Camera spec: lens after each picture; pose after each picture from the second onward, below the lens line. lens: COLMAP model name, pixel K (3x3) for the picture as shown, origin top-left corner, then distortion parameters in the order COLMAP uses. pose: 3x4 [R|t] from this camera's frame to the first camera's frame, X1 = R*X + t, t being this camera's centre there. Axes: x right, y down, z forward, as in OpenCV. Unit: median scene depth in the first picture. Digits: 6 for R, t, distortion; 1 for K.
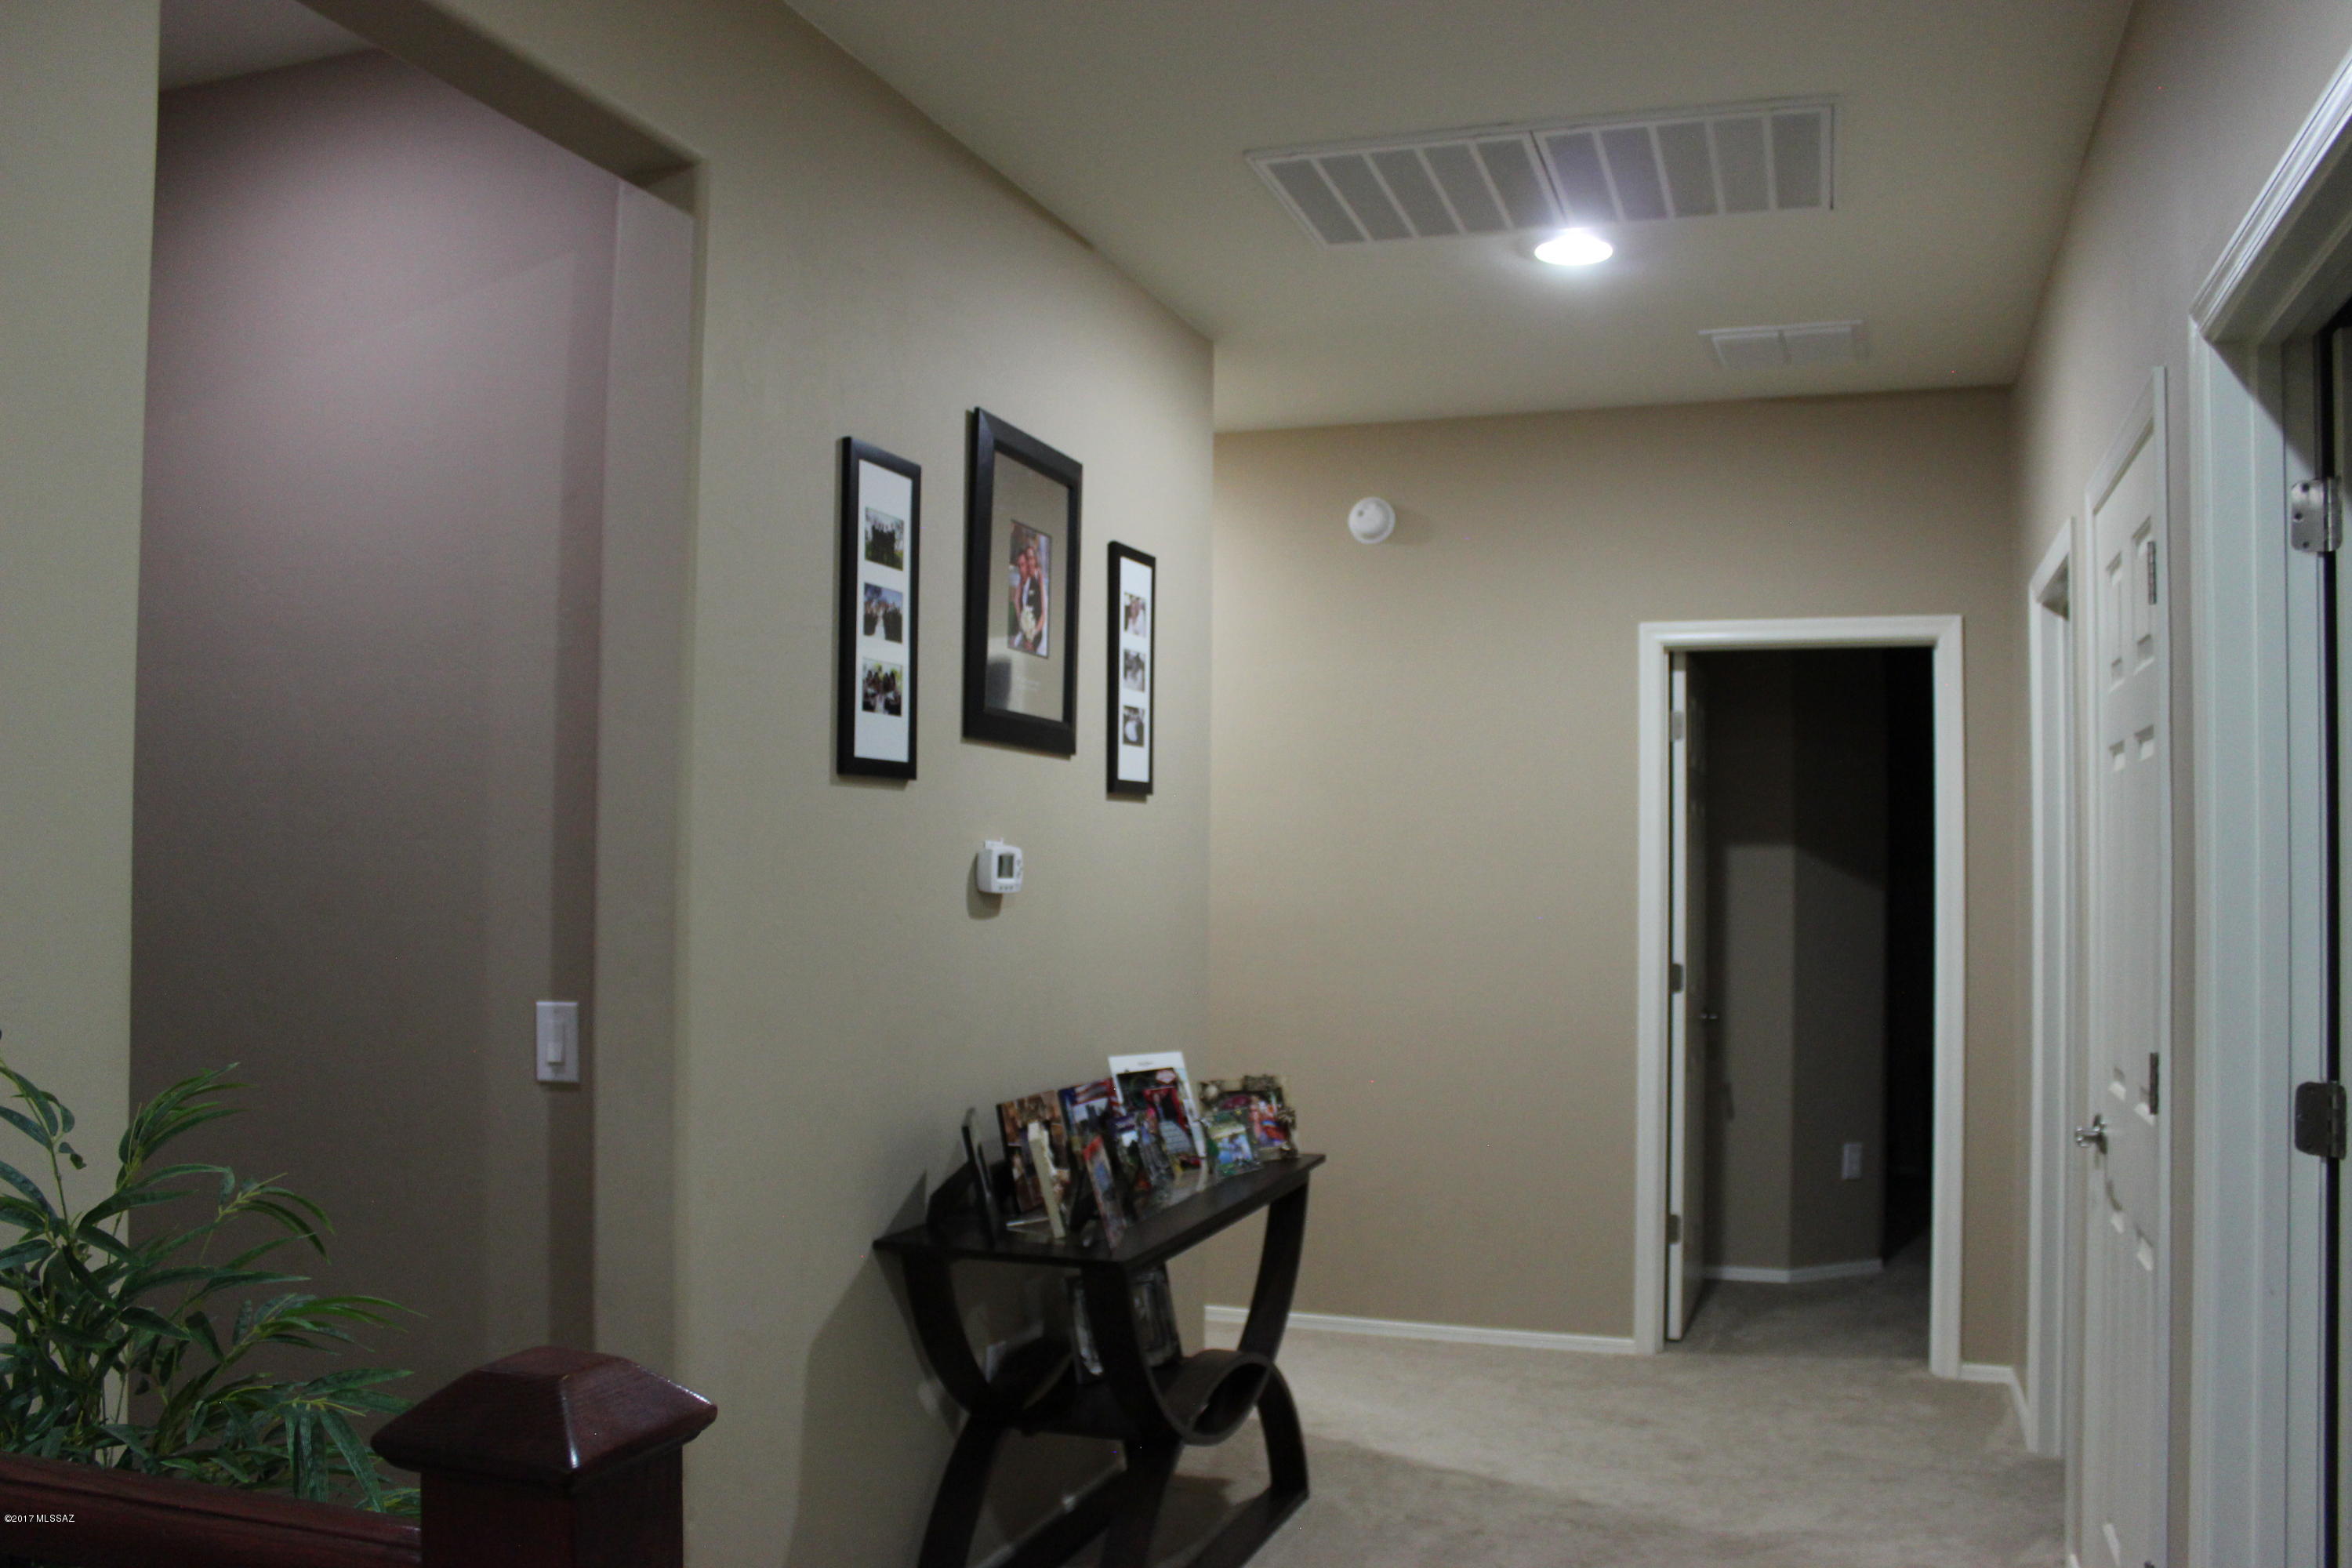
lens RADIAL K [[1933.4, 0, 1172.2], [0, 1933.4, 816.9], [0, 0, 1]] dist [-0.164042, 0.146481]
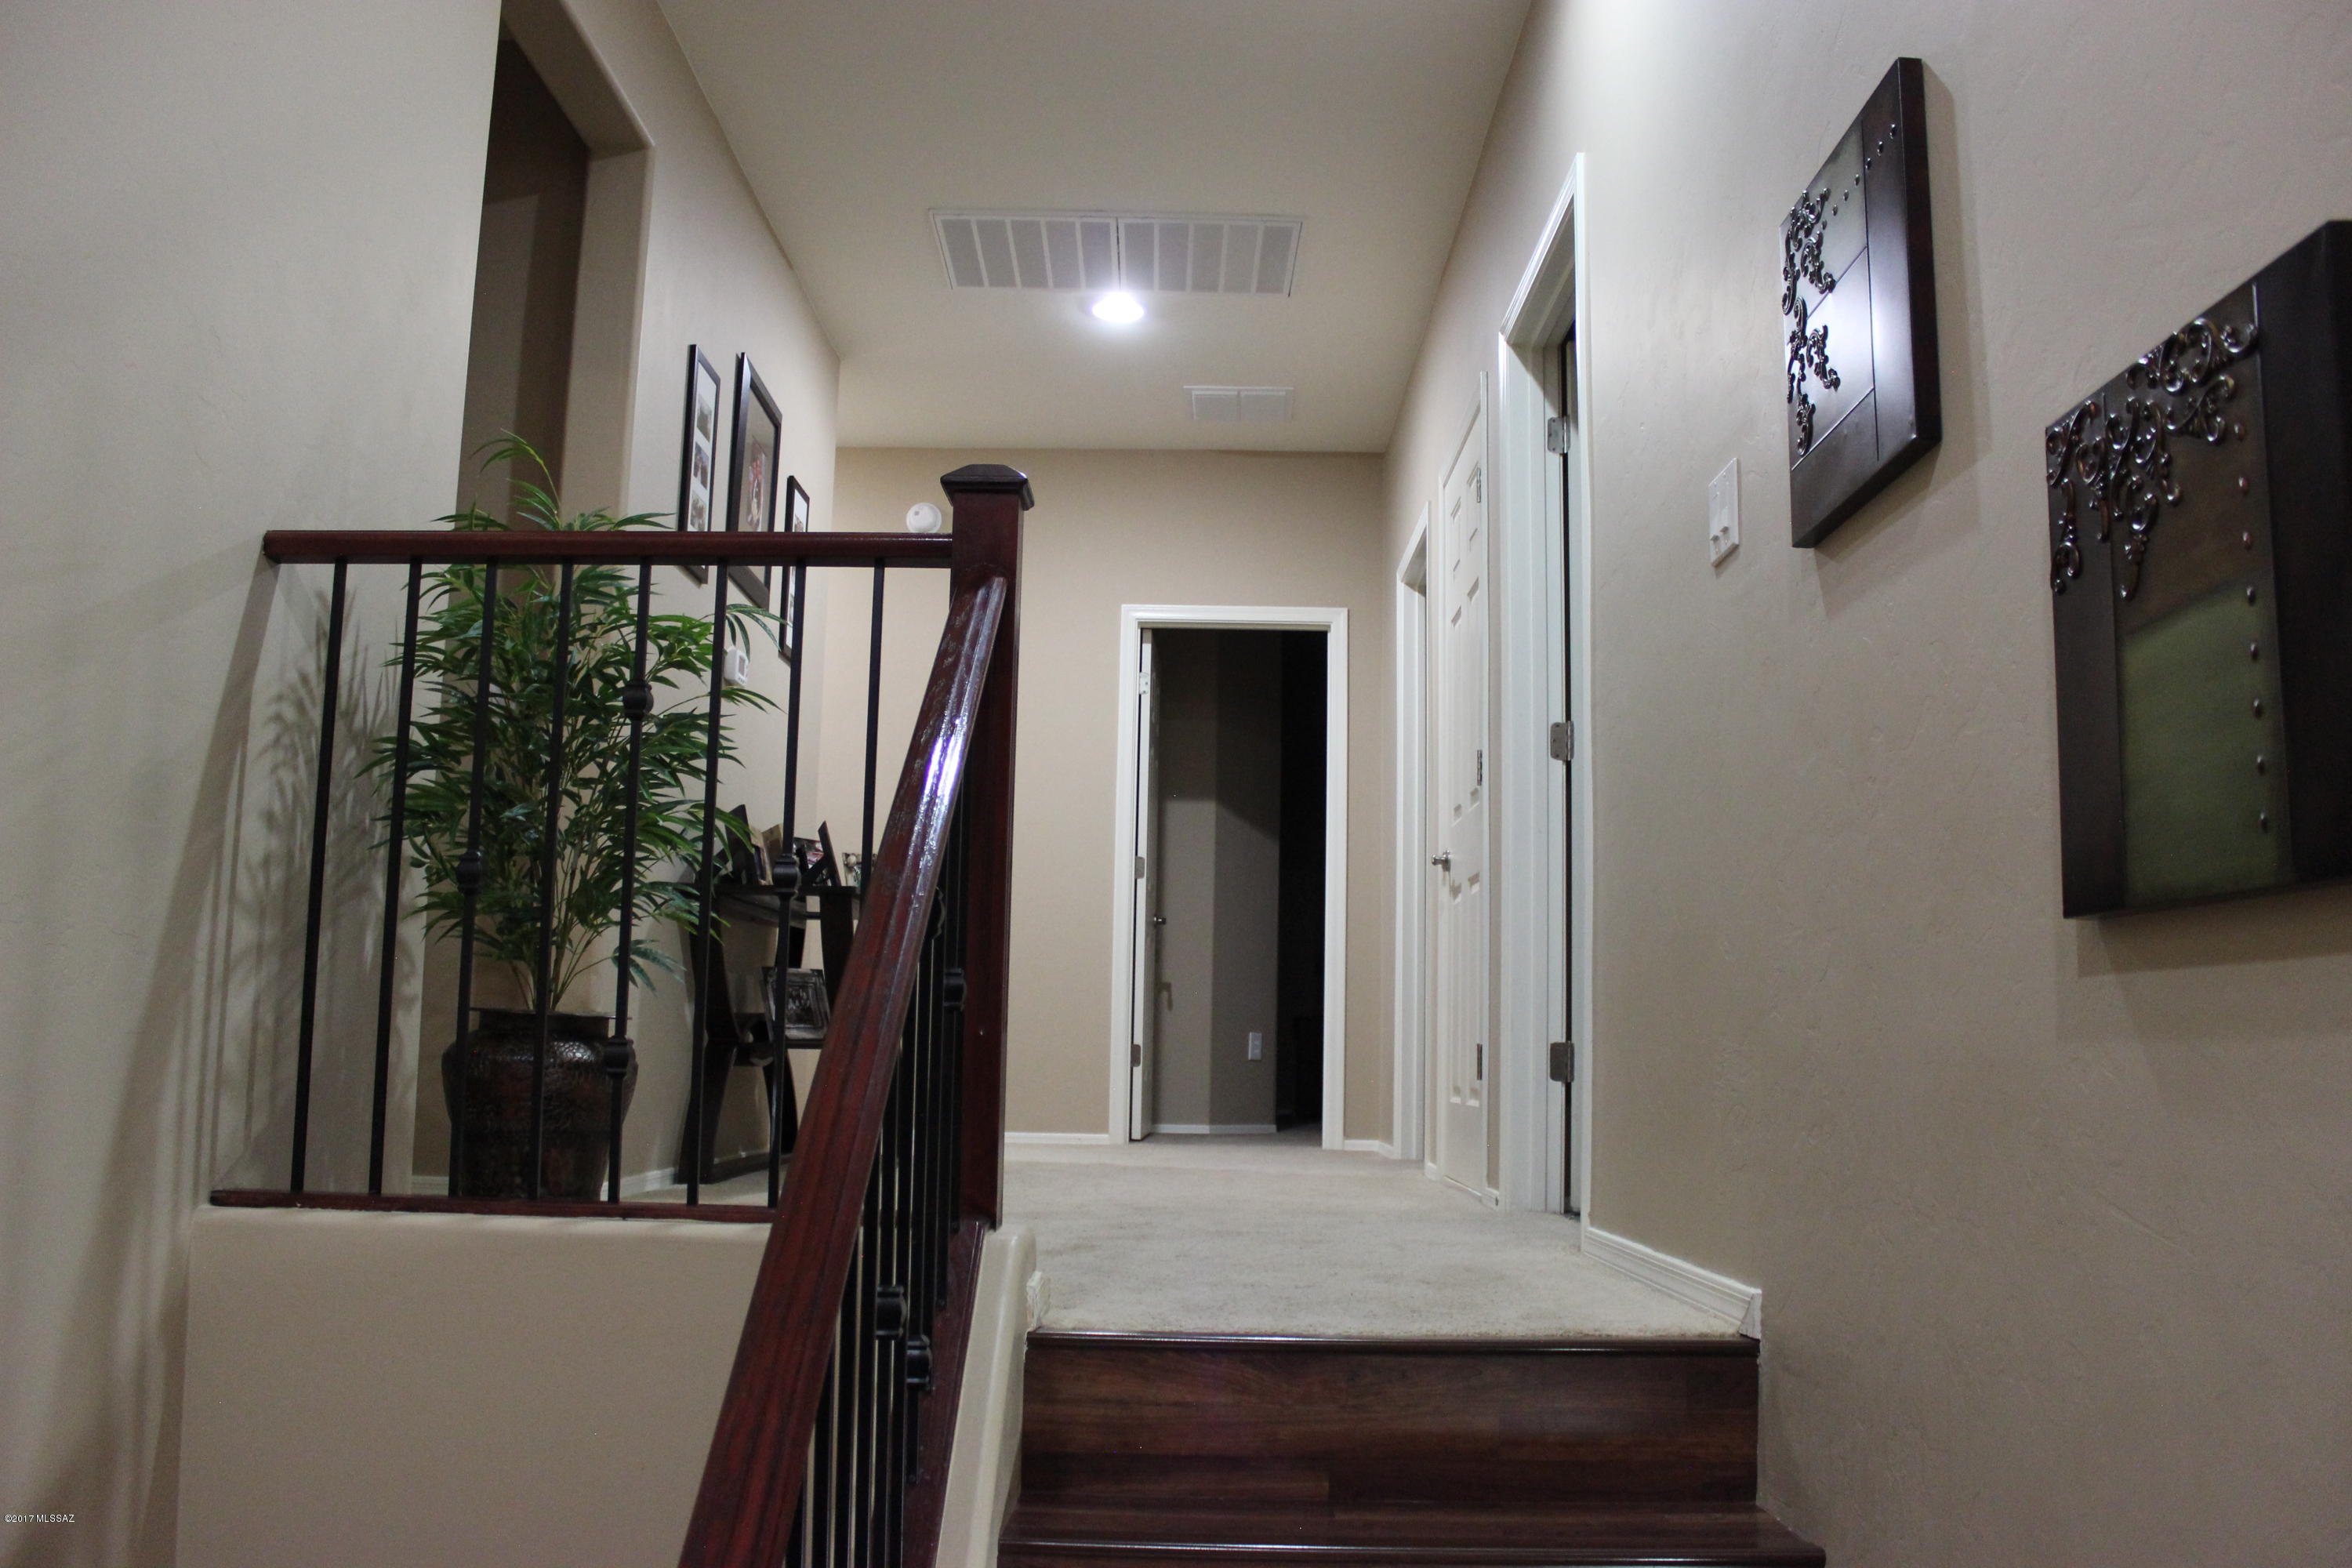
lens RADIAL K [[1933.4, 0, 1172.2], [0, 1933.4, 816.9], [0, 0, 1]] dist [-0.164042, 0.146481]
pose [[0.943626, 0.049764, 0.327251, -0.225649], [-0.020422, 0.995504, -0.092494, 0.241509], [-0.330382, 0.080597, 0.940400, -0.404626]]
